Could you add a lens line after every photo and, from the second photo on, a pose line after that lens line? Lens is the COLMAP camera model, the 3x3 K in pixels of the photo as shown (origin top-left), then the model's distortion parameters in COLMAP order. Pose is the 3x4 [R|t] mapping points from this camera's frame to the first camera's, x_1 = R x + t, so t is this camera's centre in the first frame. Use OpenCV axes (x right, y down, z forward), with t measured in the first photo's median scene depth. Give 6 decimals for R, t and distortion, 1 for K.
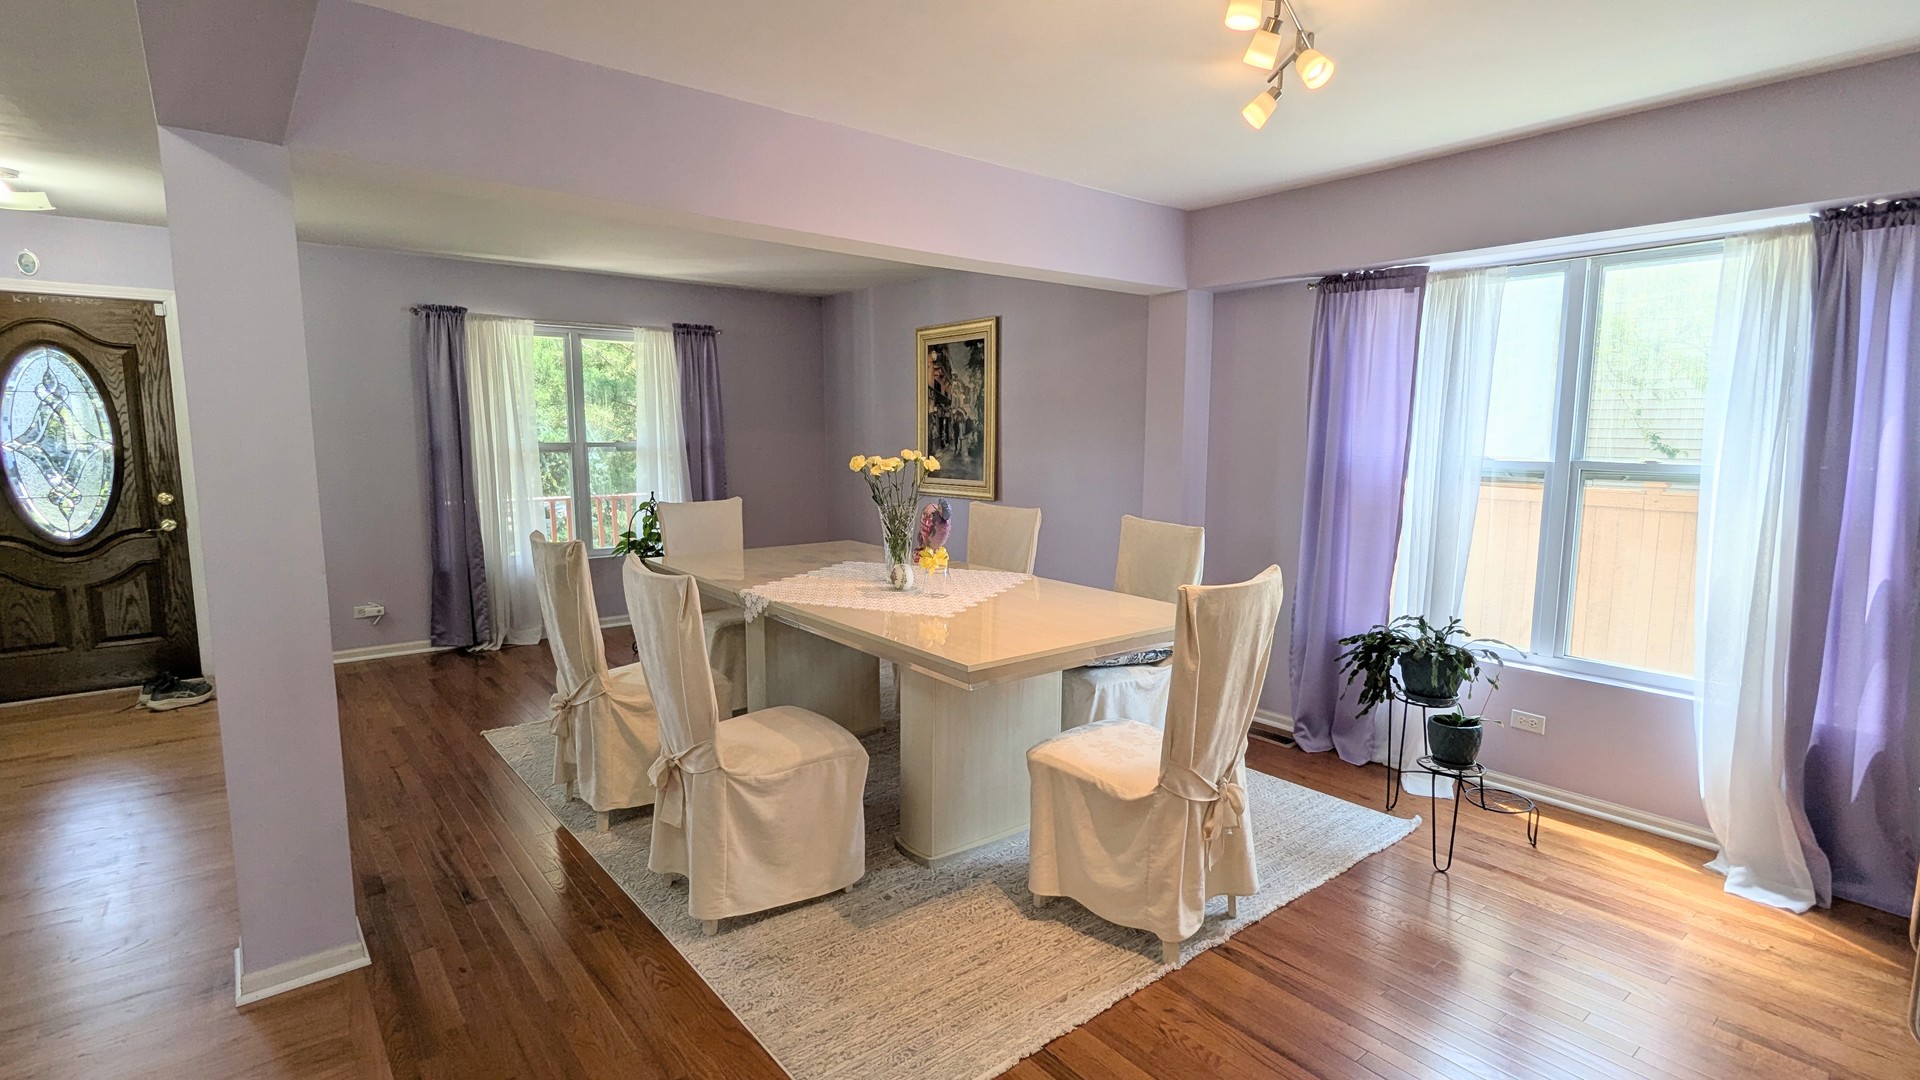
lens RADIAL K [[908.9, 0, 955.2], [0, 908.9, 541.4], [0, 0, 1]] dist [0.000899, -0.001645]
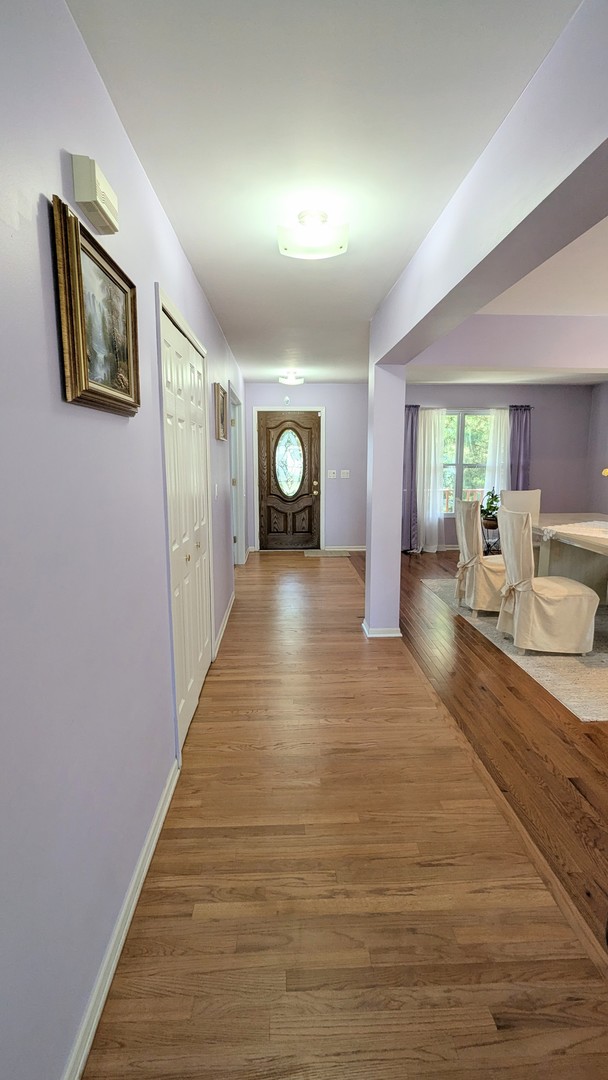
lens RADIAL K [[511.3, 0, 305.2], [0, 511.3, 541.5], [0, 0, 1]] dist [0.000899, -0.001645]
pose [[0.806122, 0.091470, -0.584637, 0.026888], [-0.069154, 0.995773, 0.060442, 0.037319], [0.587694, -0.008294, 0.809040, -0.274605]]
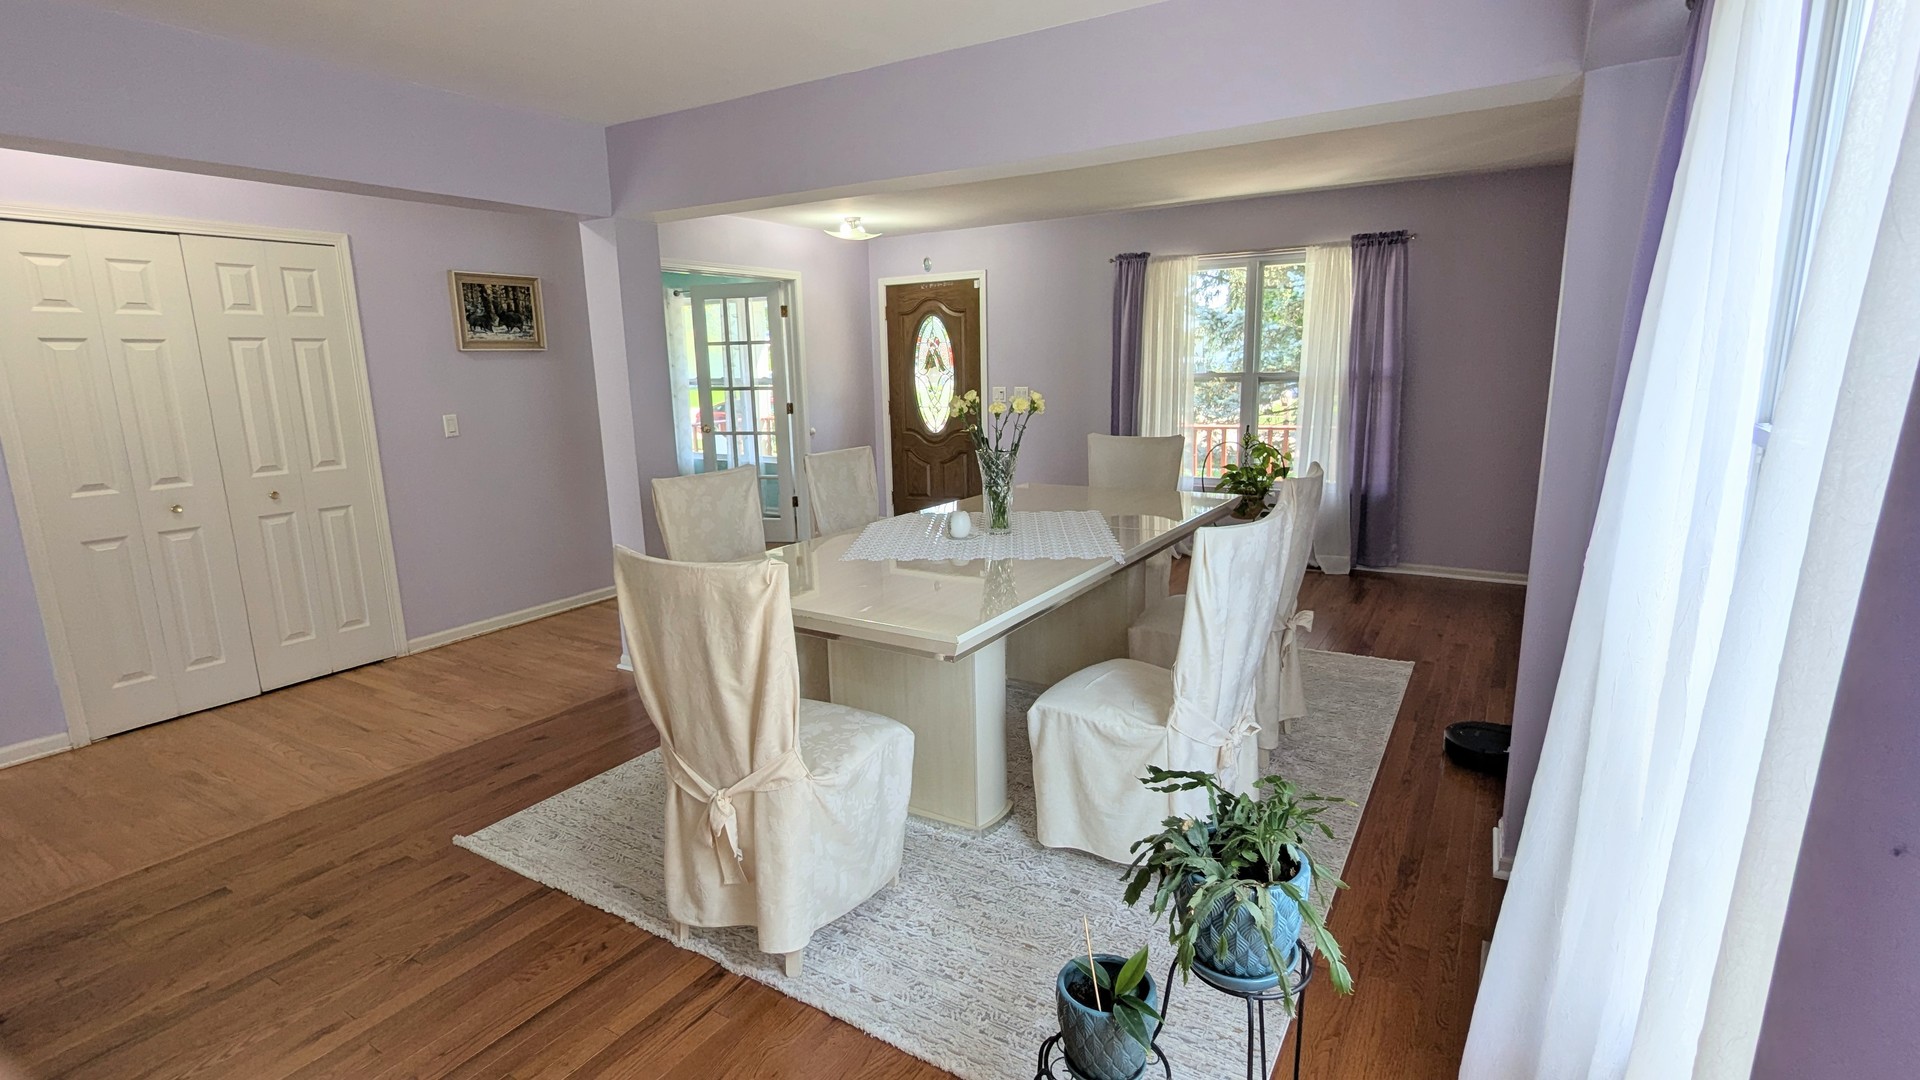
lens RADIAL K [[908.9, 0, 955.6], [0, 908.9, 548.2], [0, 0, 1]] dist [0.000899, -0.001645]
pose [[0.327816, 0.181578, -0.927128, 0.577677], [-0.094656, 0.982731, 0.158999, -0.061454], [0.939988, 0.035636, 0.339343, 0.468133]]
